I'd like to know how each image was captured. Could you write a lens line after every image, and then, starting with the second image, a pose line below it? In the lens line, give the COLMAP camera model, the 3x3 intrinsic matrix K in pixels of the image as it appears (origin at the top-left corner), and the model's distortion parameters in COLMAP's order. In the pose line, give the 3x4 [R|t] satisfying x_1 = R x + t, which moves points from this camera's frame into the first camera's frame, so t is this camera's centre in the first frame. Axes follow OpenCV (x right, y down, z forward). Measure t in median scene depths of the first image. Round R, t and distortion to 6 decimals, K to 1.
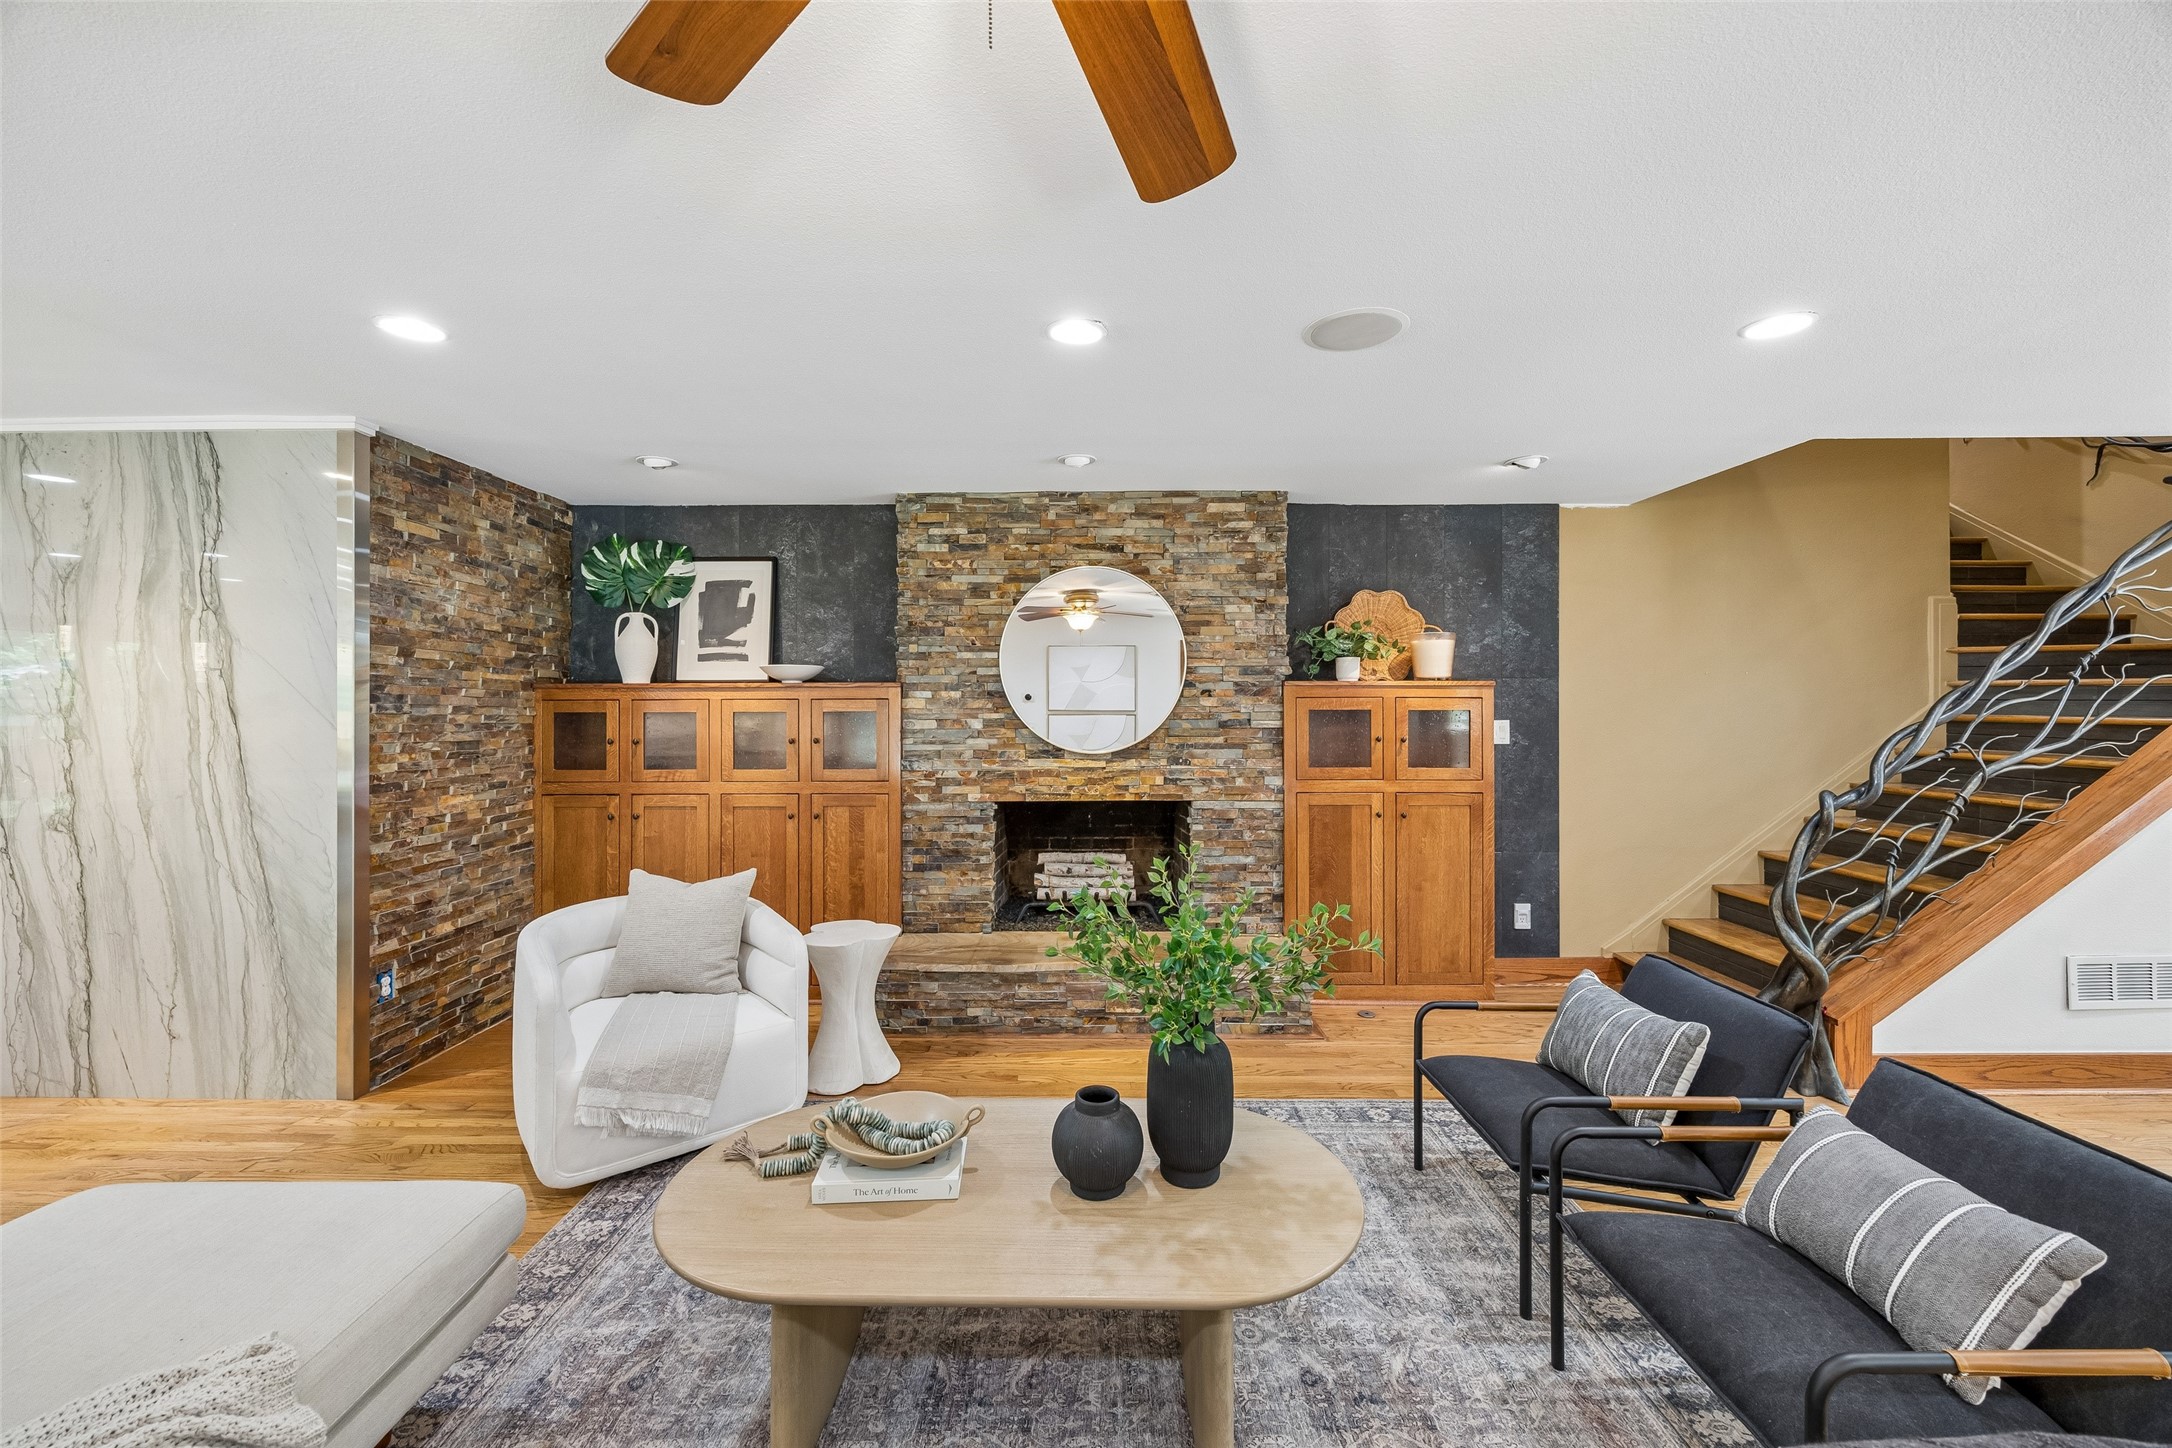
lens RADIAL K [[833.6, 0, 1083.1], [0, 833.6, 702.9], [0, 0, 1]] dist [-0.003800, -0.000073]
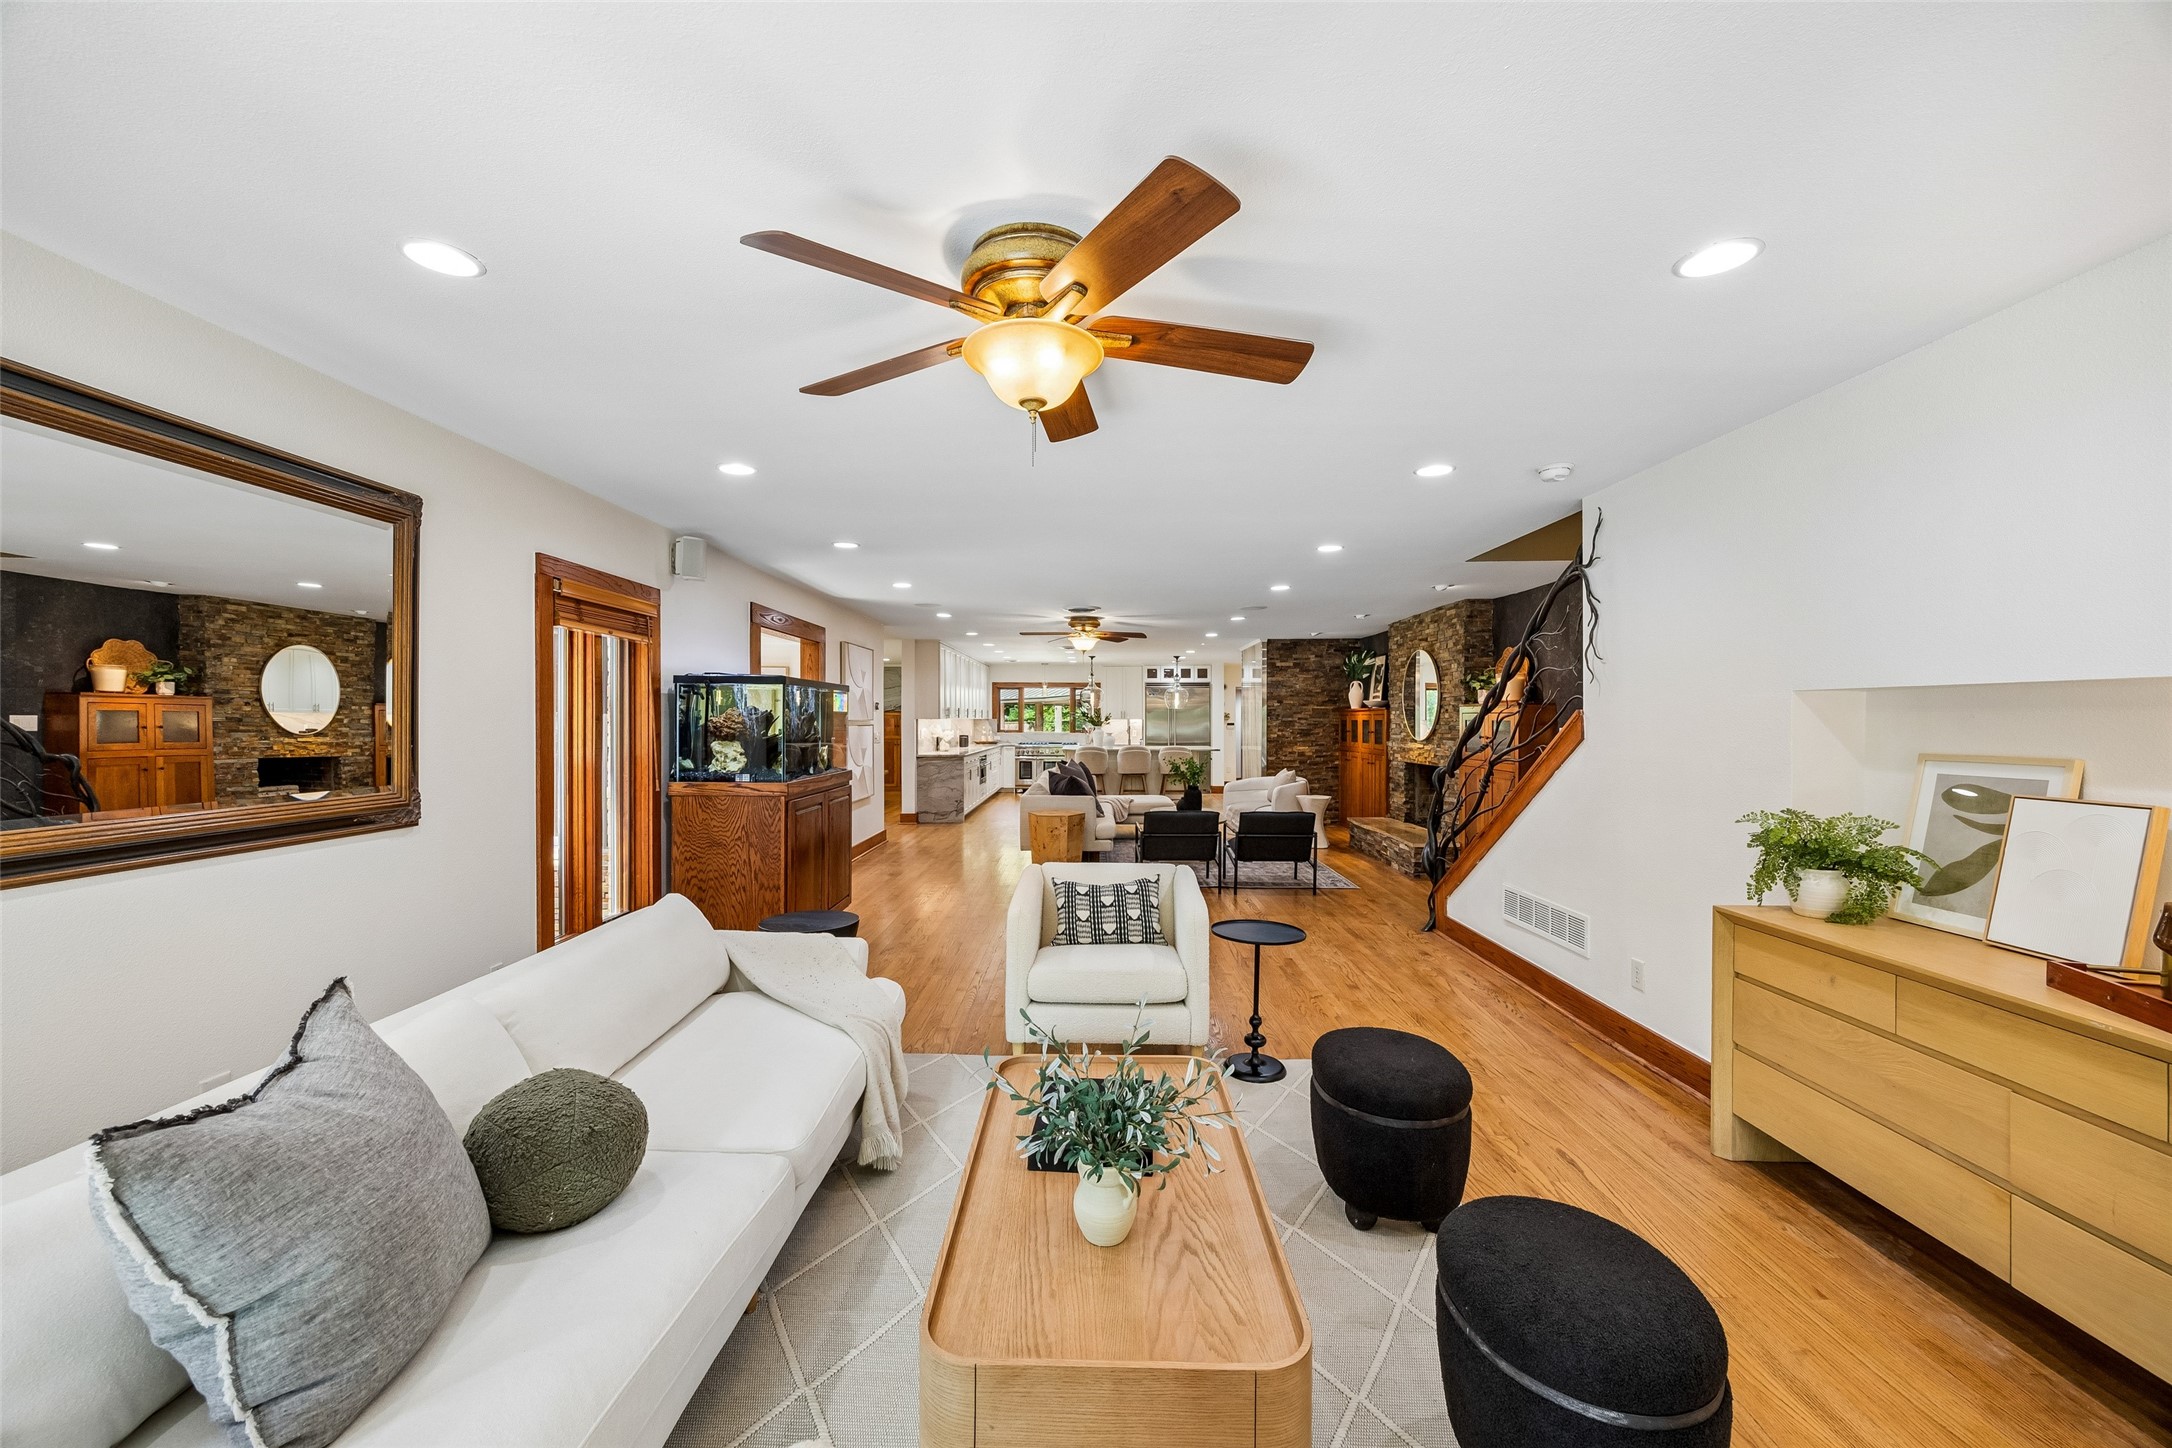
lens RADIAL K [[829.8, 0, 1084.0], [0, 829.8, 714.1], [0, 0, 1]] dist [-0.009989, -0.000232]
pose [[-0.006032, -0.004171, -0.999973, 2.053730], [0.005386, 0.999977, -0.004204, -0.000559], [0.999967, -0.005411, -0.006009, 0.180079]]
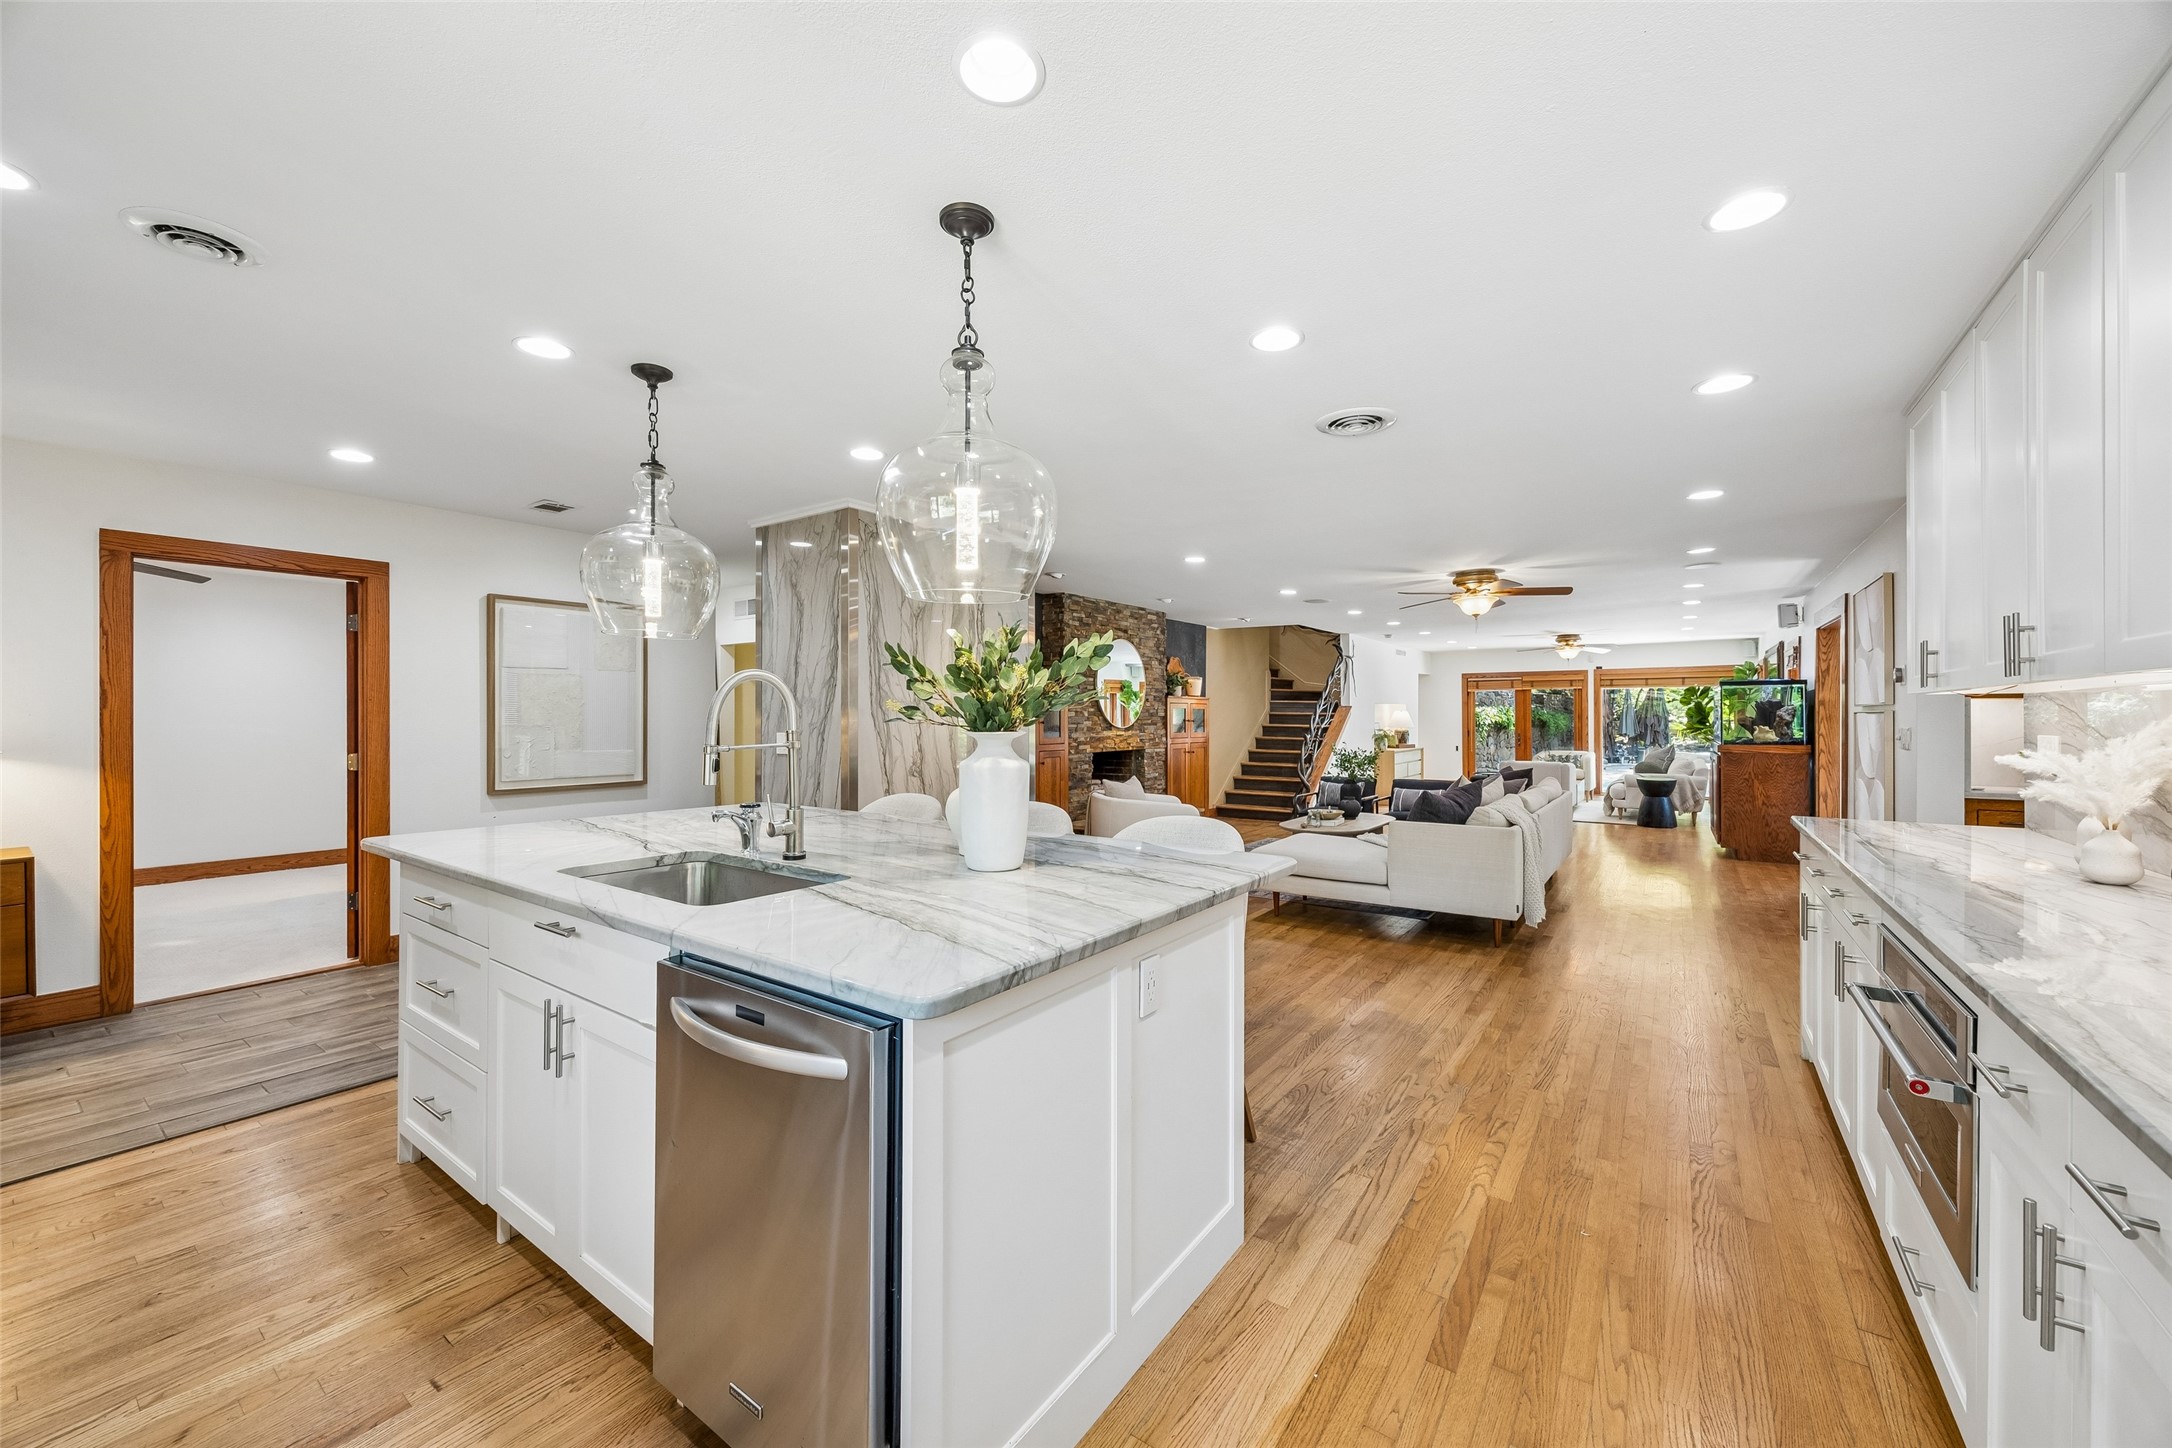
lens RADIAL K [[835.9, 0, 1079.2], [0, 835.9, 712.4], [0, 0, 1]] dist [-0.001035, -0.000482]
pose [[0.578444, 0.005692, 0.815702, -1.765885], [-0.008066, 0.999967, -0.001258, 0.024821], [-0.815682, -0.005851, 0.578471, -0.135960]]
